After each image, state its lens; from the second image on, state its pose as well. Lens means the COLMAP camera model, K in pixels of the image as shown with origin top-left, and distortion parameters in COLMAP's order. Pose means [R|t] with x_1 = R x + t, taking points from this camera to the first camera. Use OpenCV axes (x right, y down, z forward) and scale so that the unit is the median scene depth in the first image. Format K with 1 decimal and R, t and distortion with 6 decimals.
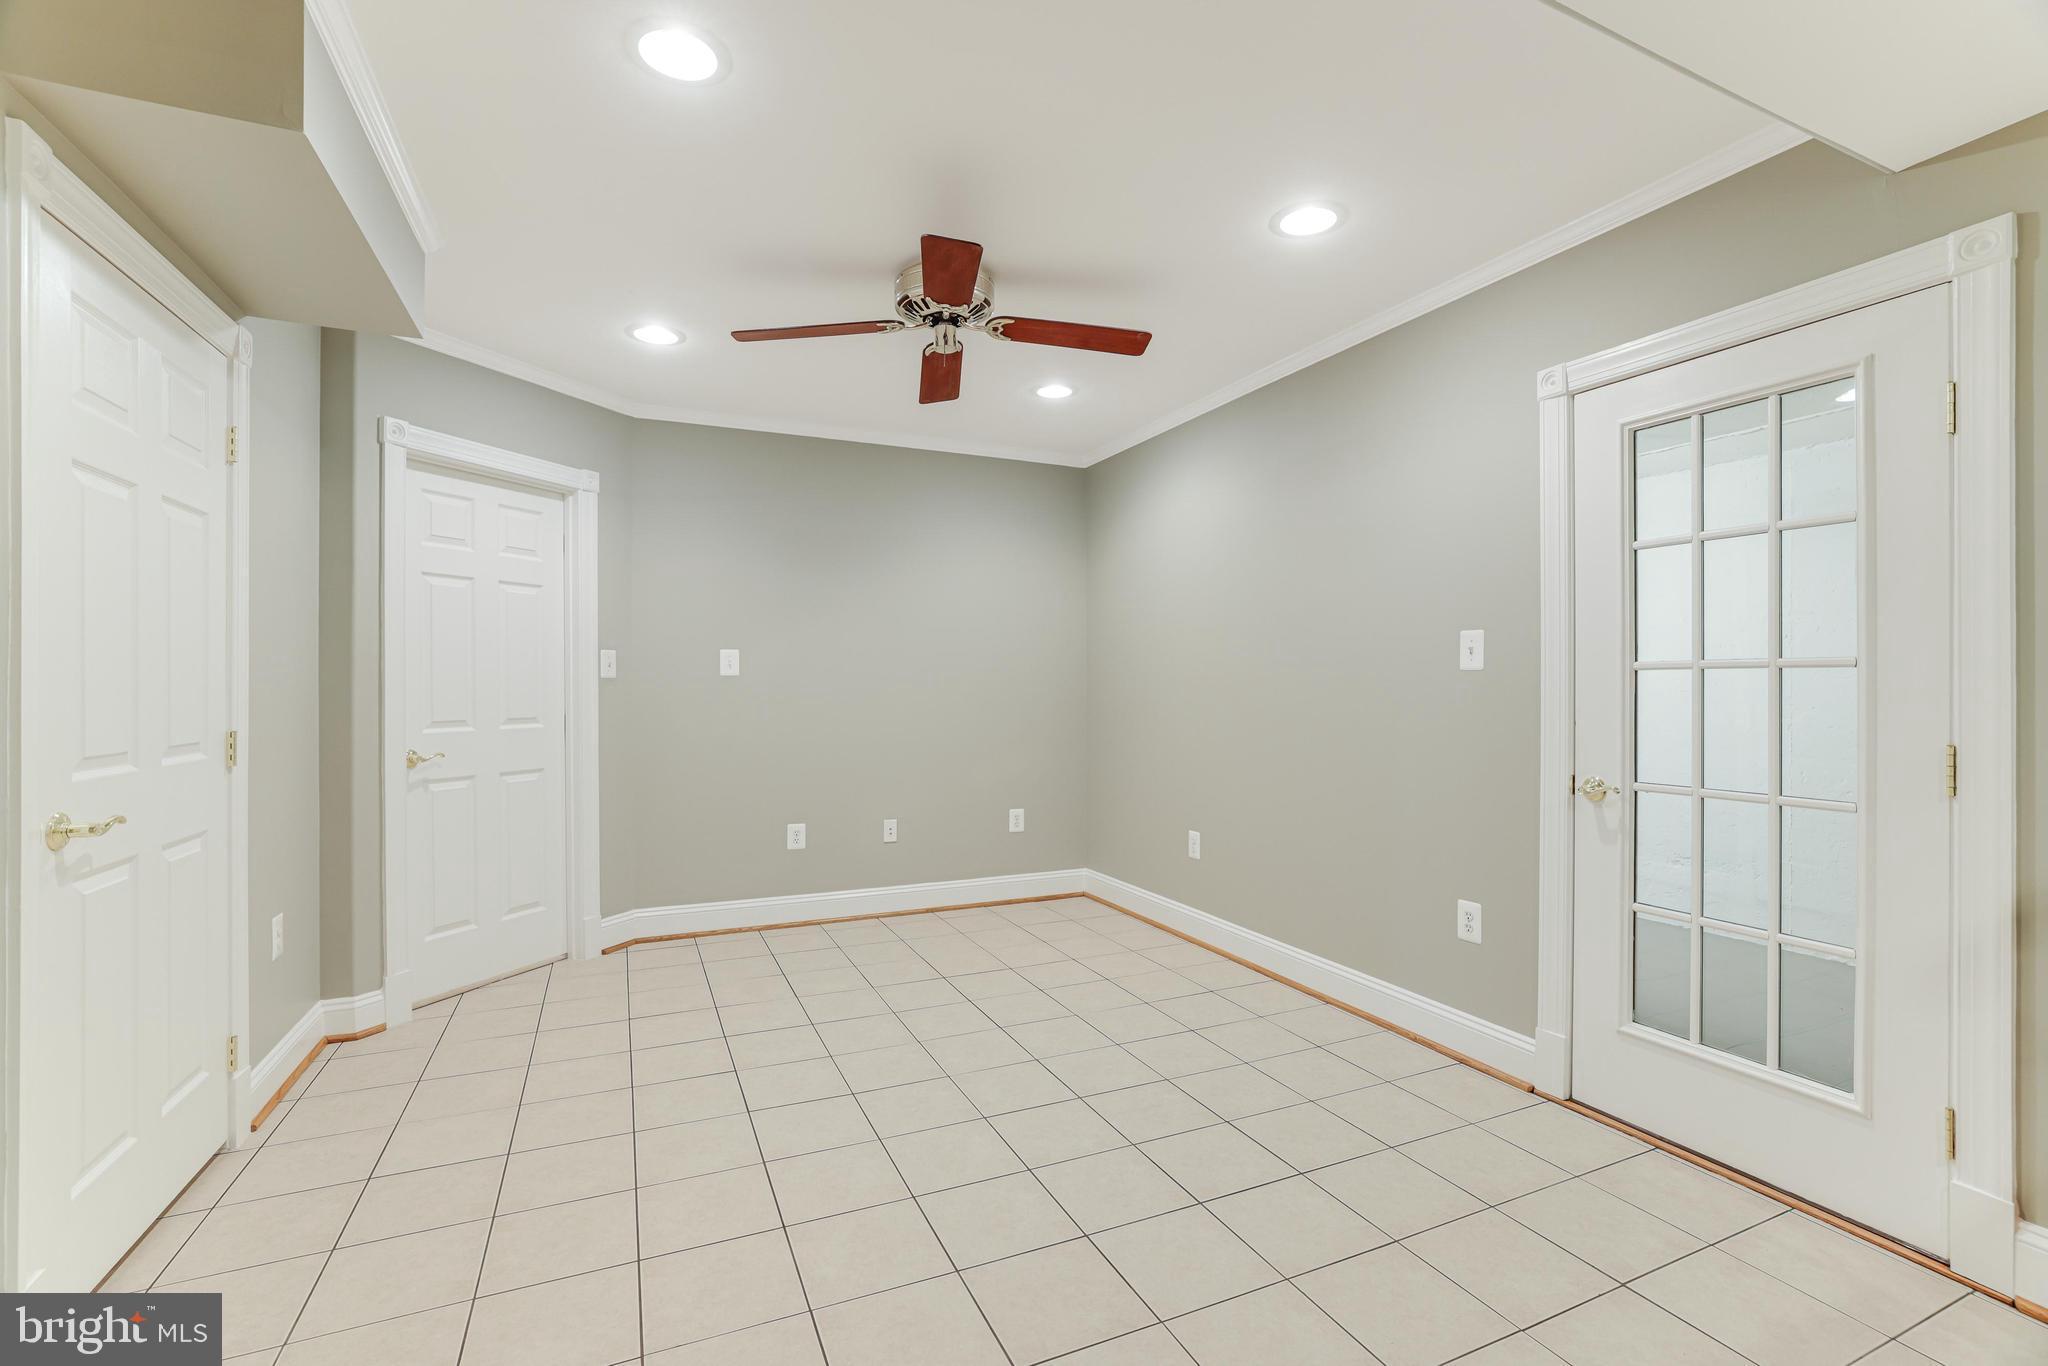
lens RADIAL K [[892.4, 0, 1032.6], [0, 892.4, 684.5], [0, 0, 1]] dist [-0.003933, -0.000371]
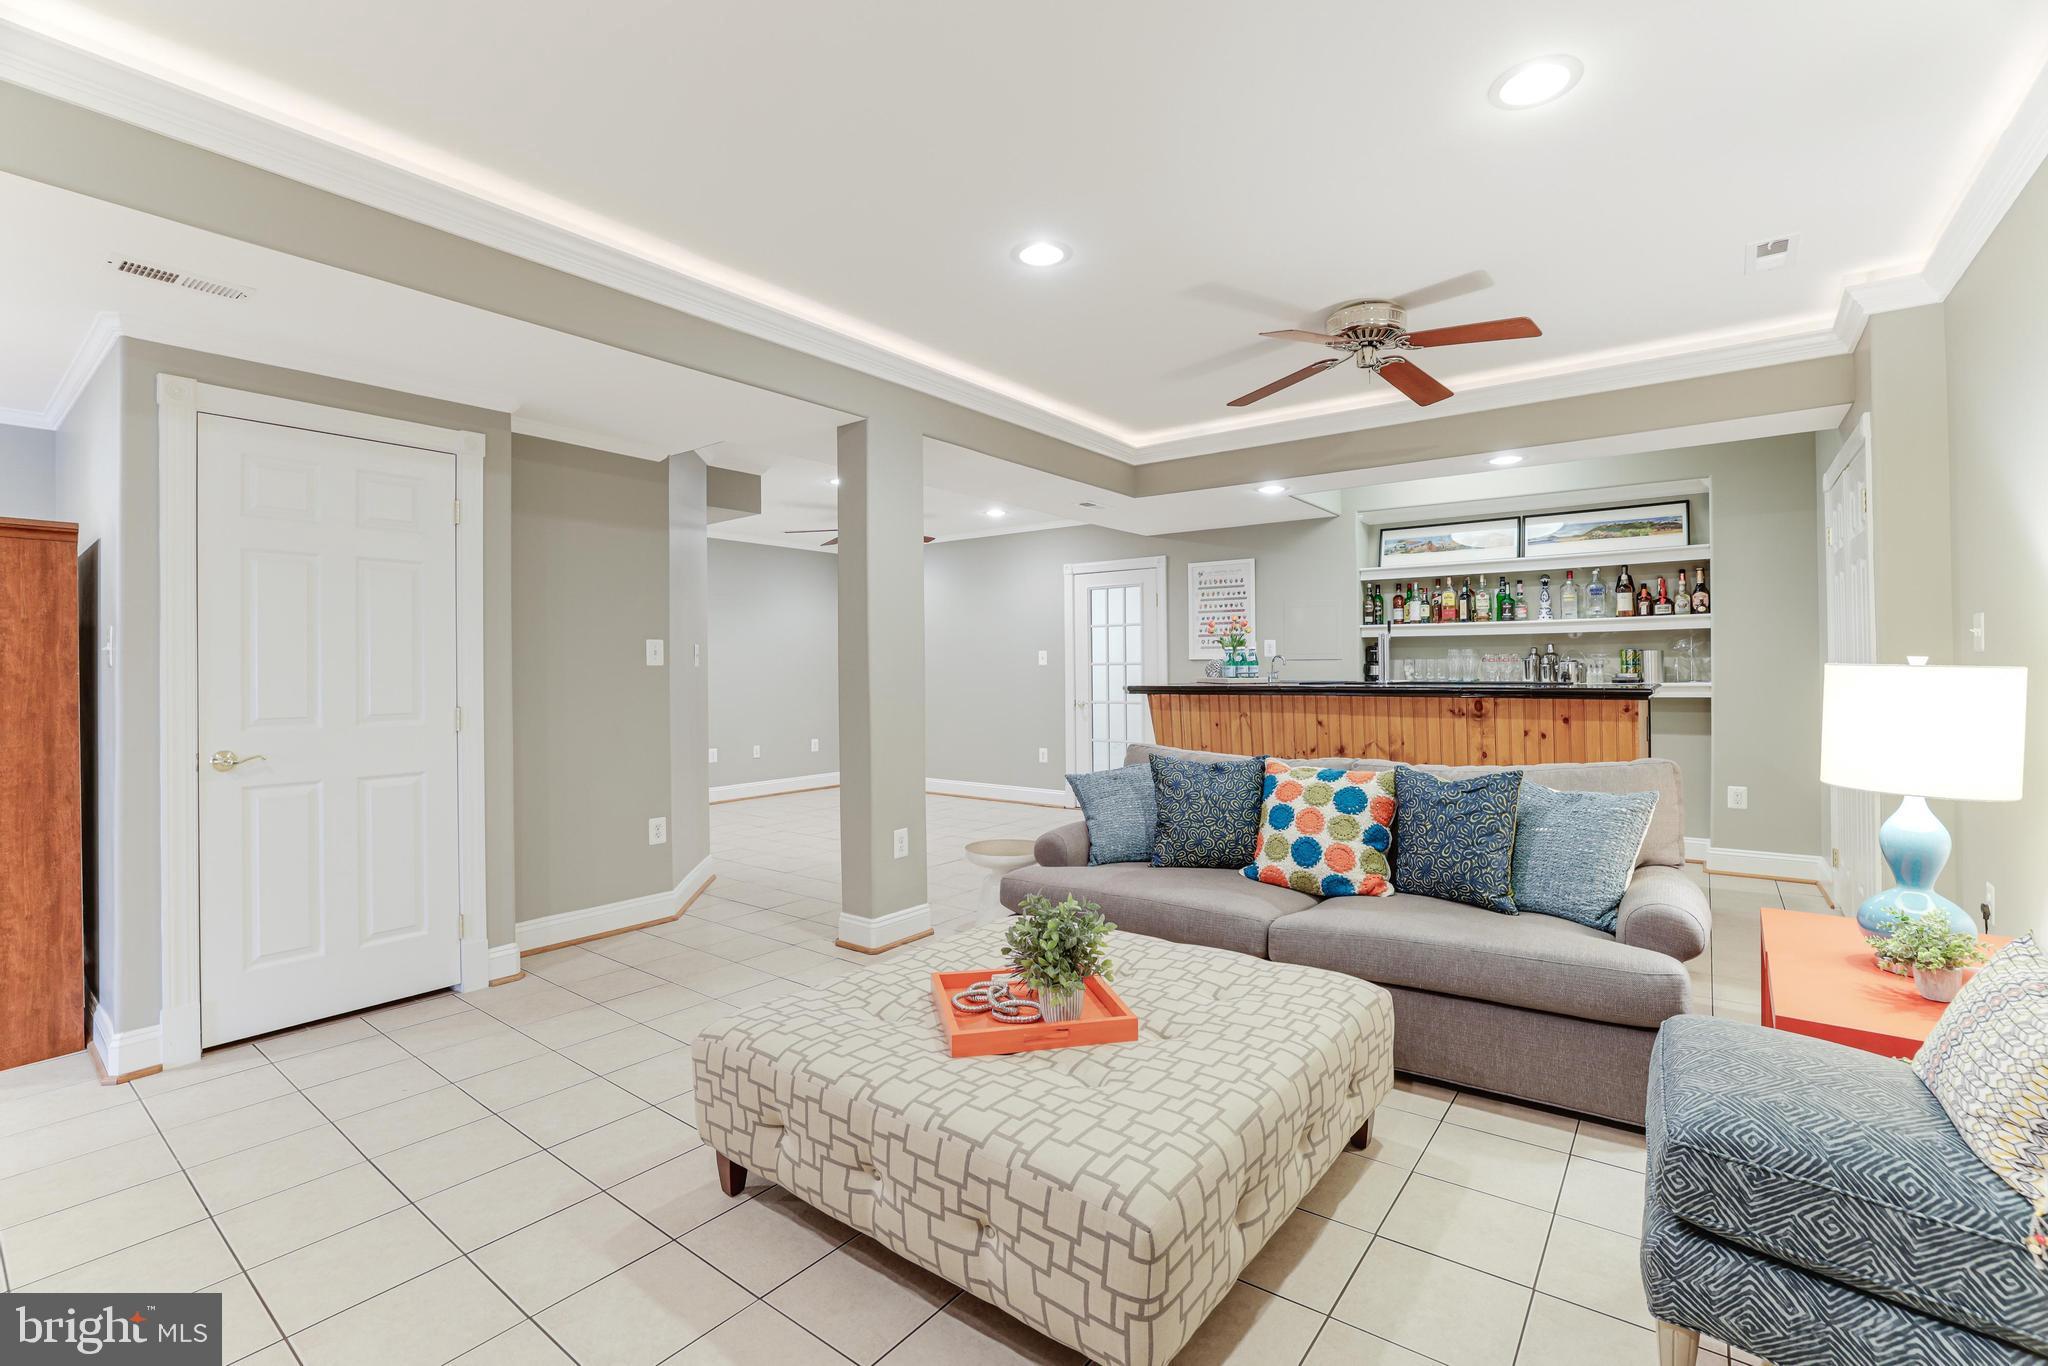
lens RADIAL K [[892.4, 0, 1020.2], [0, 892.4, 672.1], [0, 0, 1]] dist [-0.003933, -0.000371]
pose [[0.882050, -0.010067, 0.471047, -1.004601], [0.008329, 0.999949, 0.005774, -0.011663], [-0.471081, -0.001170, 0.882089, -1.618336]]
